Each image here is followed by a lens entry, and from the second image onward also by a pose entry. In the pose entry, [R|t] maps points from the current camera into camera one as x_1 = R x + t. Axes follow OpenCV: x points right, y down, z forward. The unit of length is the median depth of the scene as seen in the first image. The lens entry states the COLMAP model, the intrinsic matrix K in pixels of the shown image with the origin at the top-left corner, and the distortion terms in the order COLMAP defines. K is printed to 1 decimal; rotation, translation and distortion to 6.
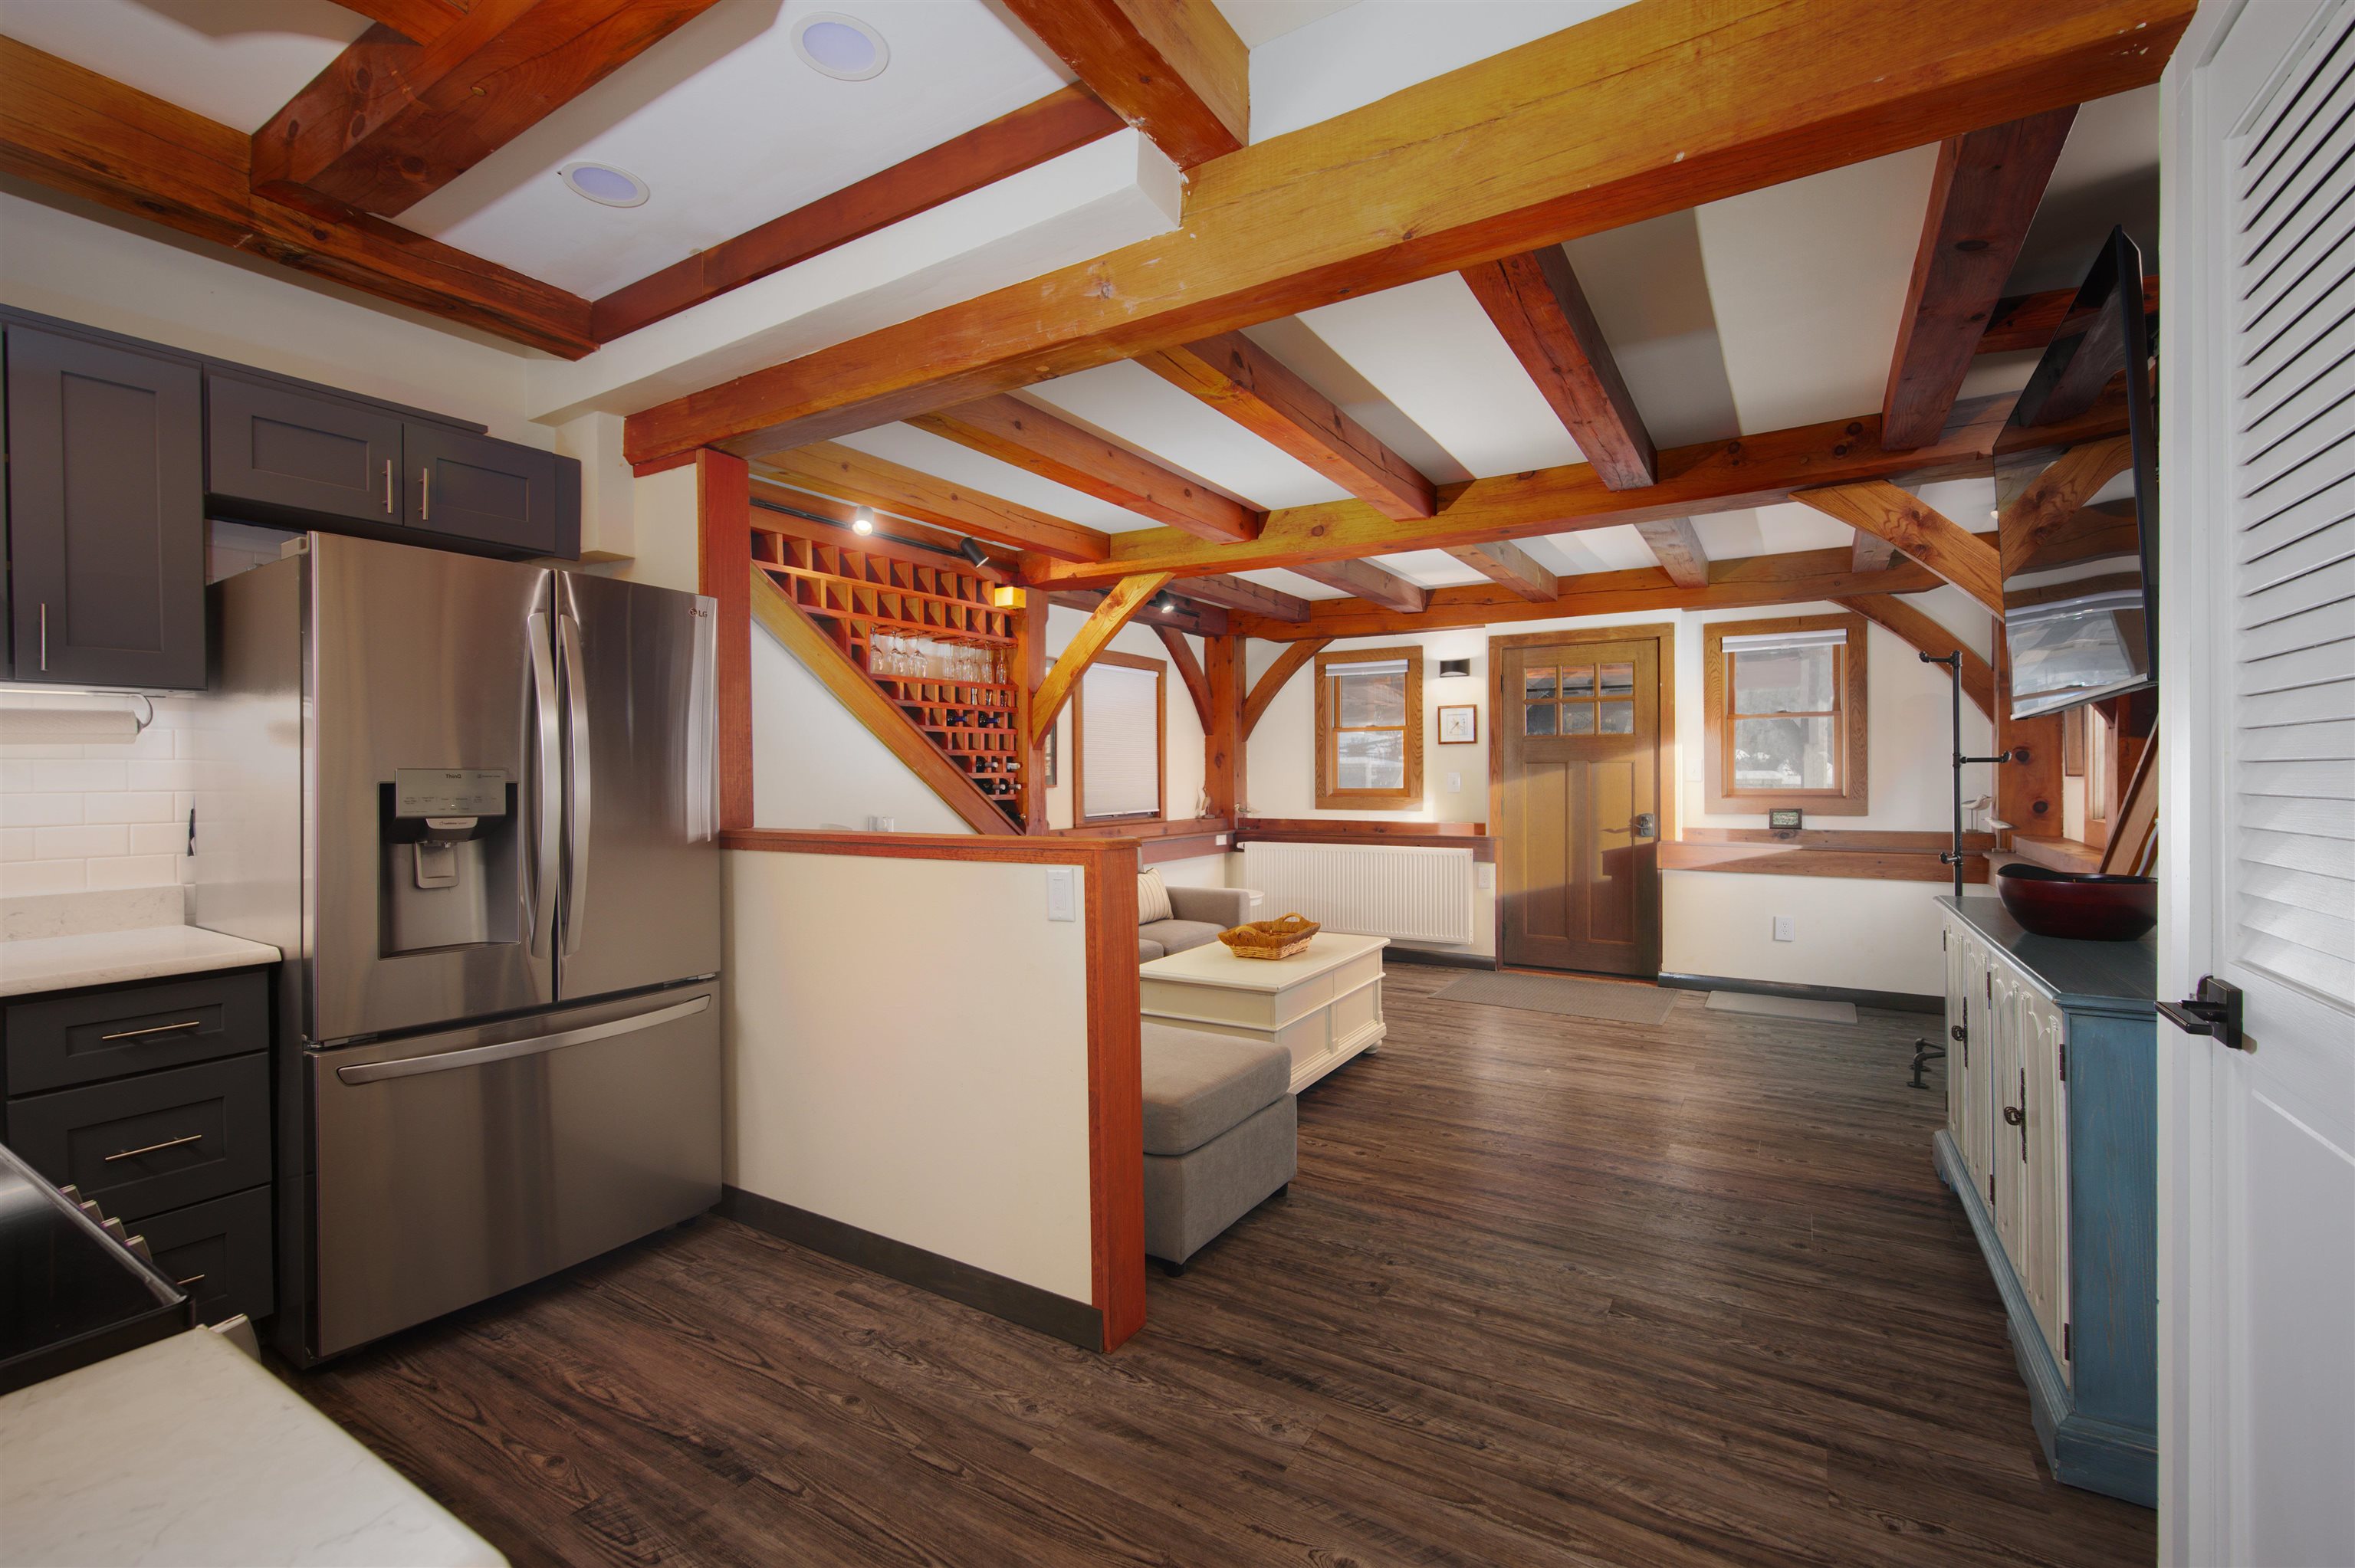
lens RADIAL K [[1010.4, 0, 1174.1], [0, 1010.4, 782.5], [0, 0, 1]] dist [-0.001450, 0.000955]
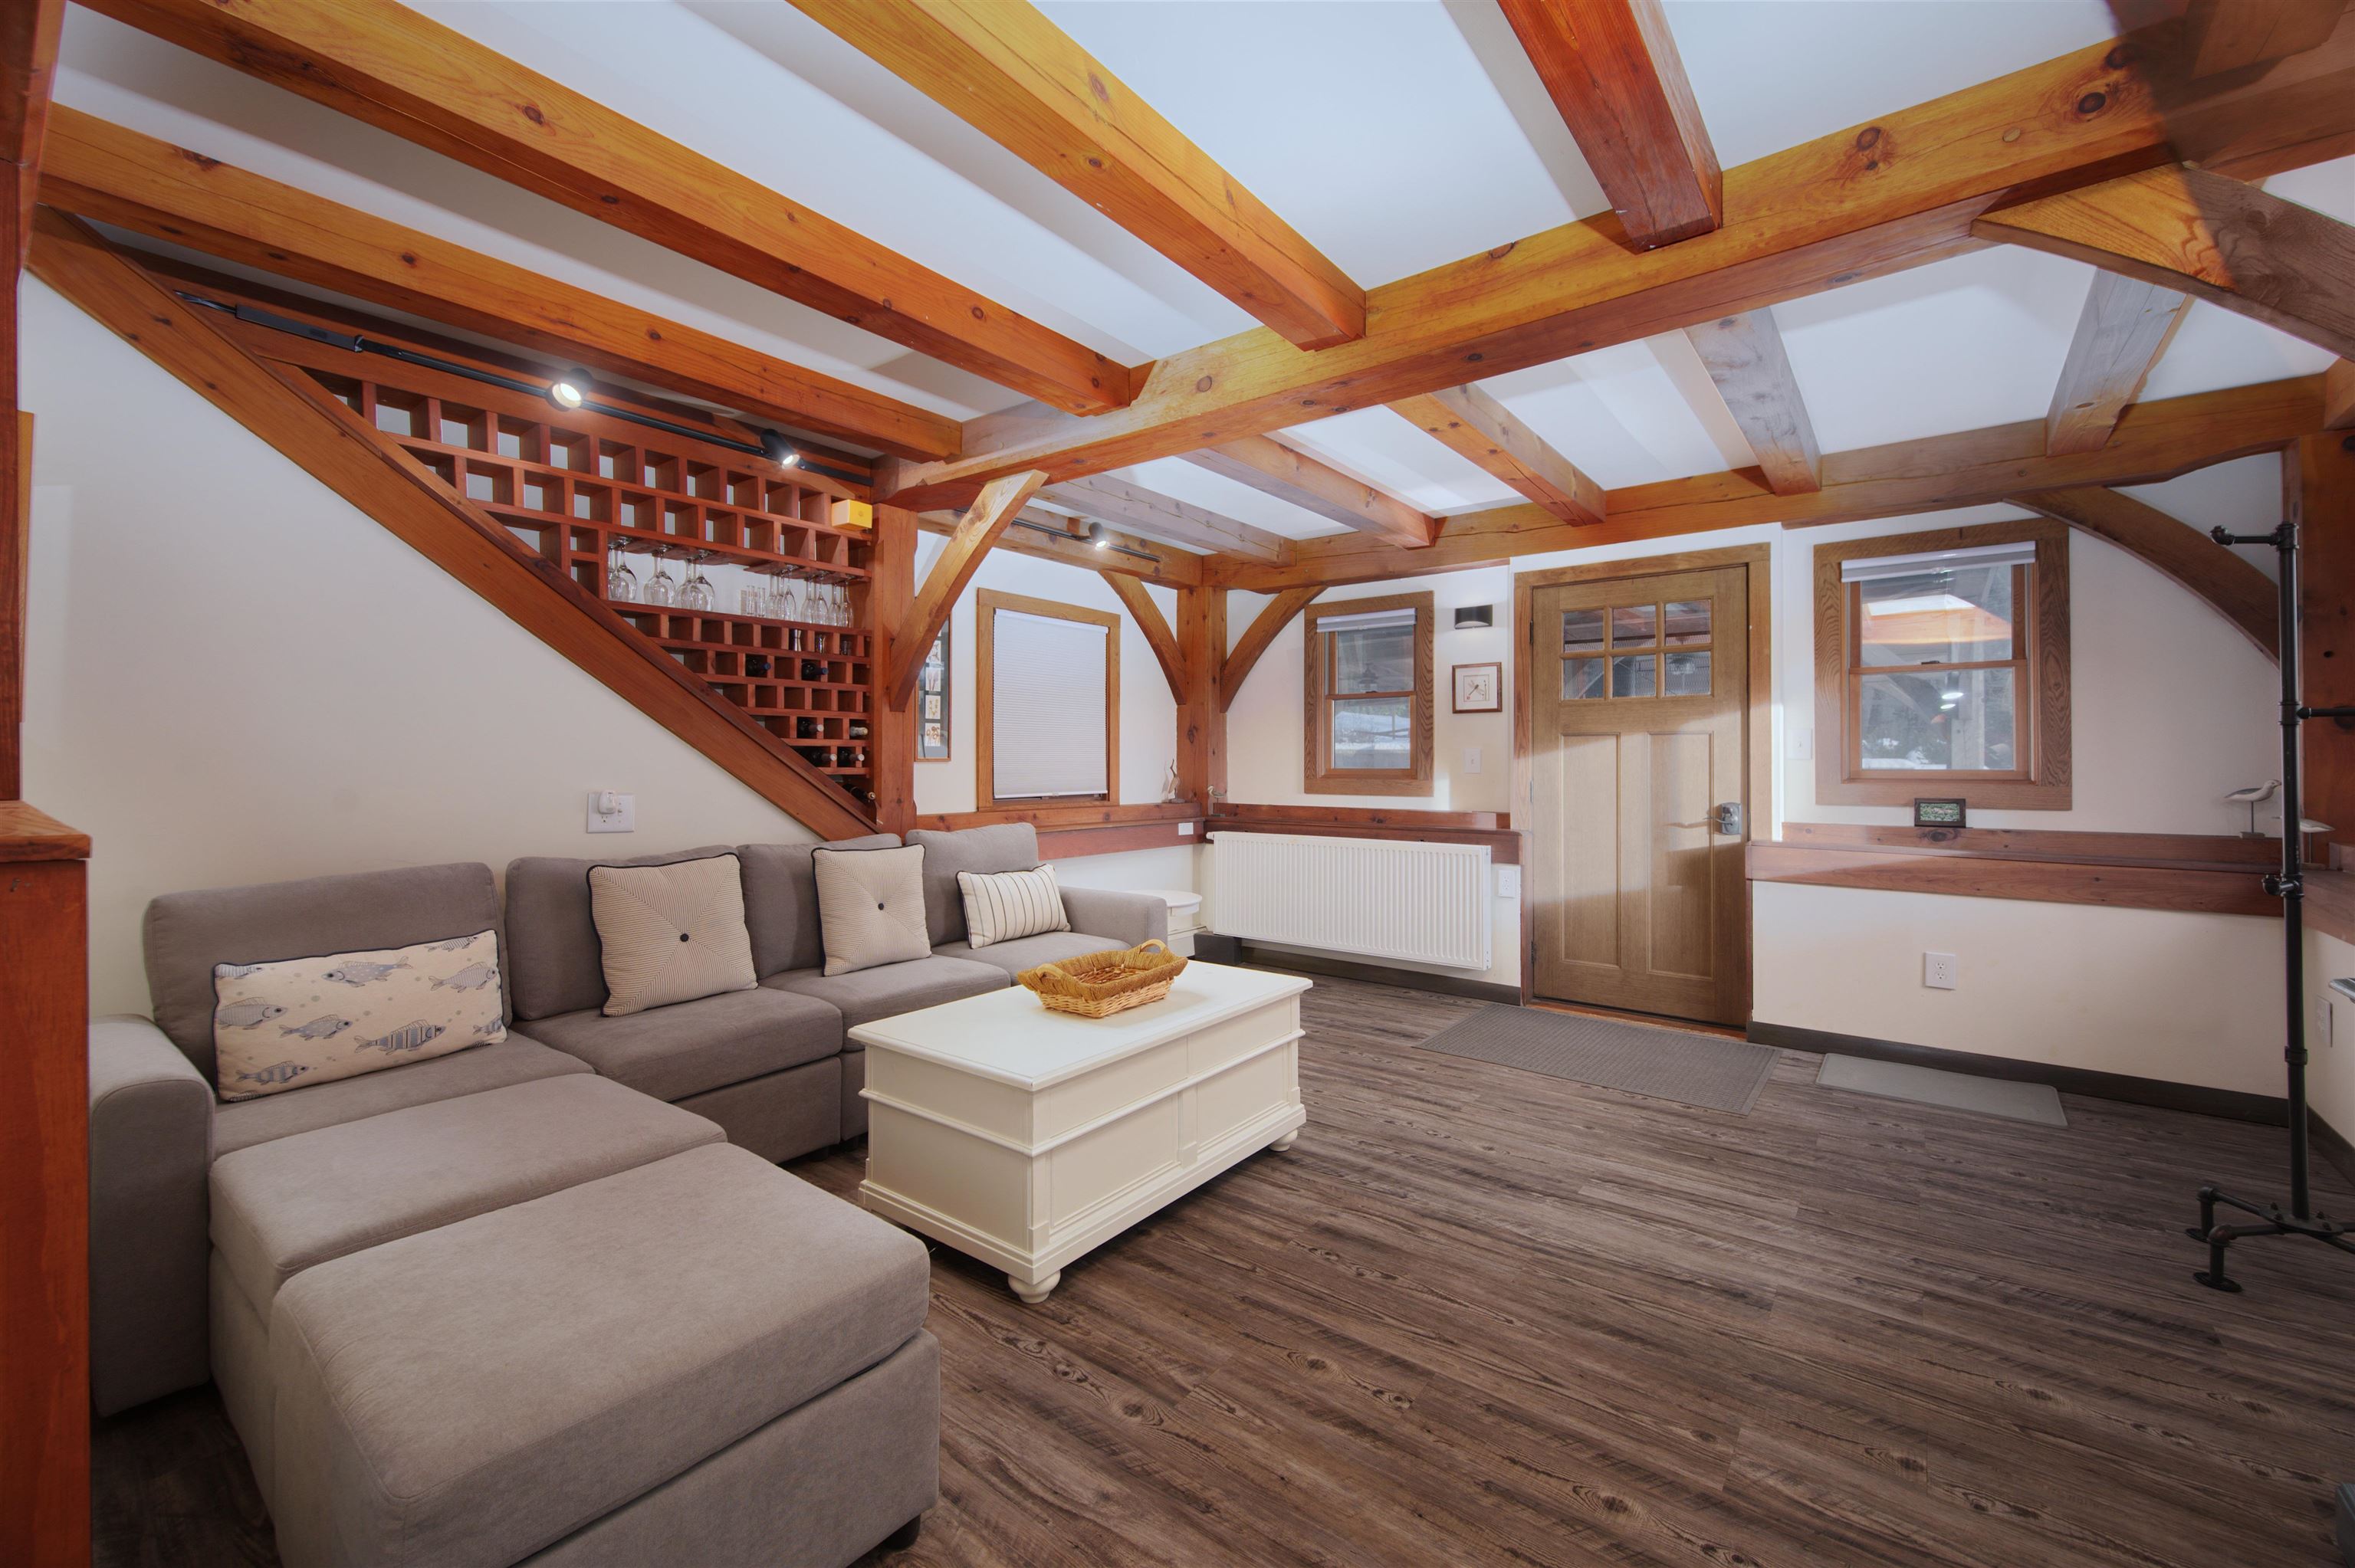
lens RADIAL K [[950.6, 0, 1149.0], [0, 950.6, 756.7], [0, 0, 1]] dist [0.004272, -0.002393]
pose [[0.991659, 0.006510, -0.128728, 0.160798], [-0.008458, 0.999858, -0.014592, 0.012369], [0.128615, 0.015559, 0.991573, 0.301431]]
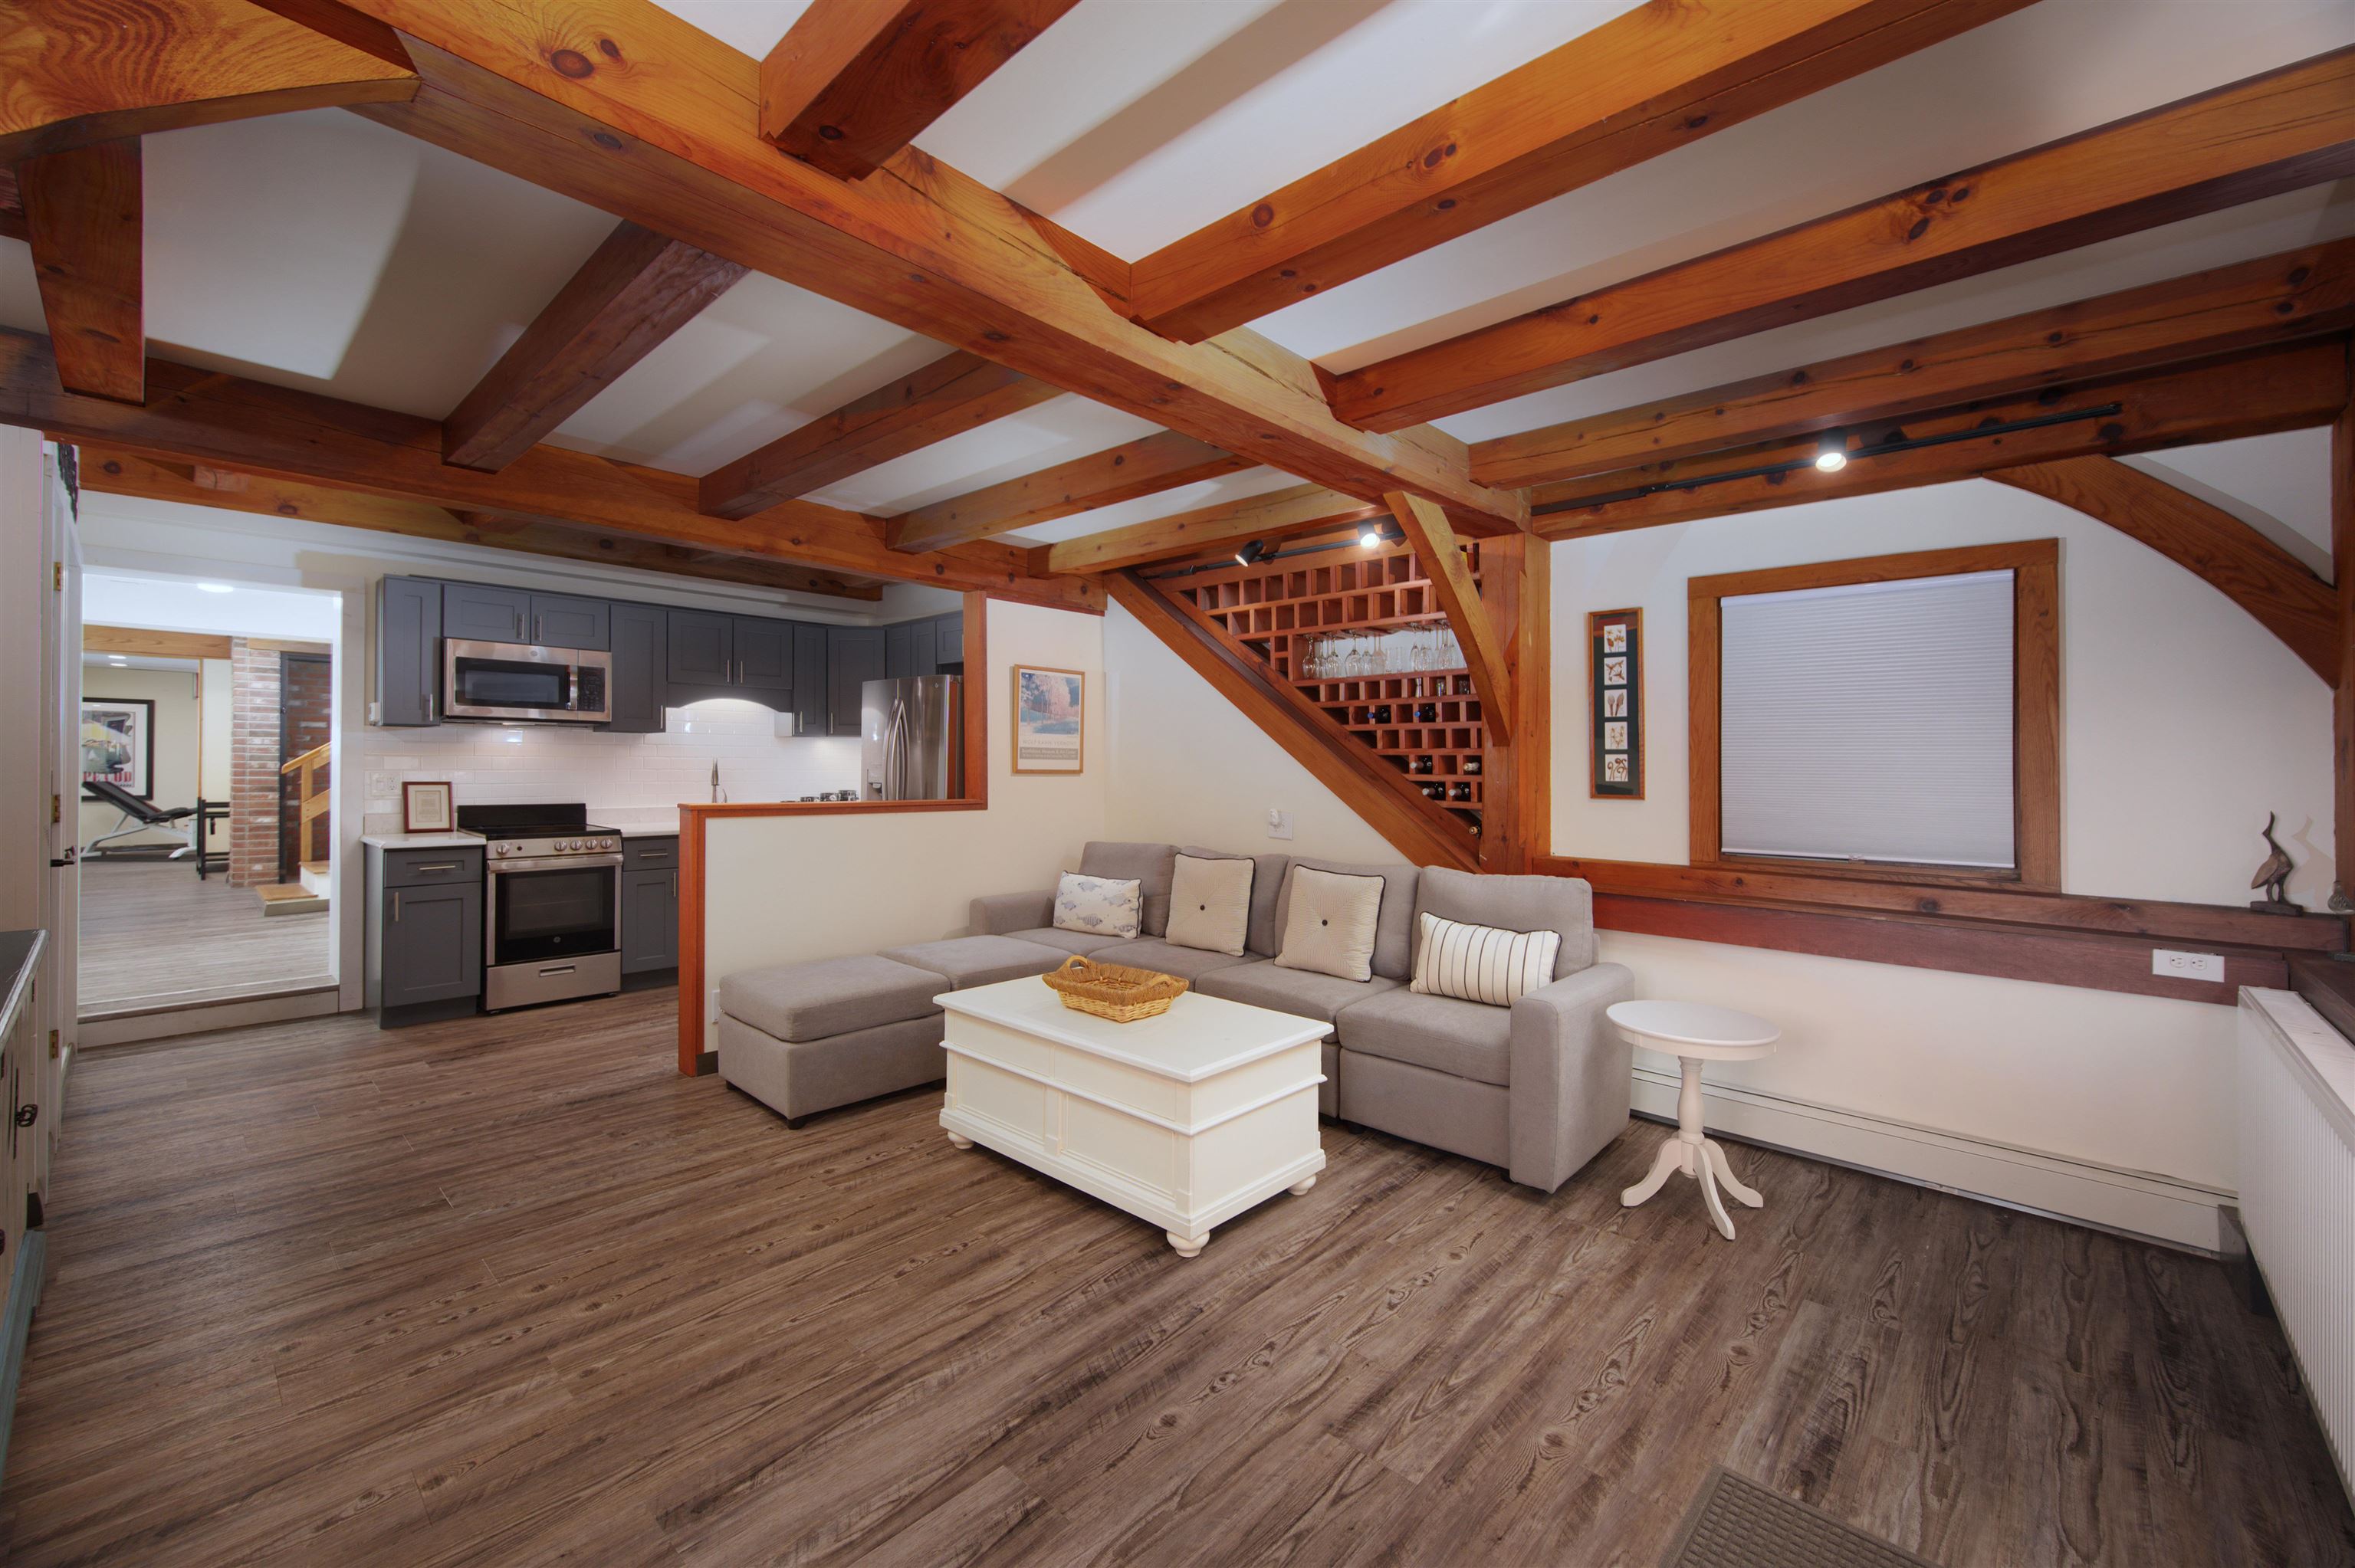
lens RADIAL K [[950.6, 0, 1219.8], [0, 950.6, 776.0], [0, 0, 1]] dist [0.004272, -0.002393]
pose [[-0.171070, 0.019042, -0.985075, 0.630550], [-0.019222, 0.999558, 0.022660, -0.023186], [0.985071, 0.022811, -0.170629, 0.946645]]
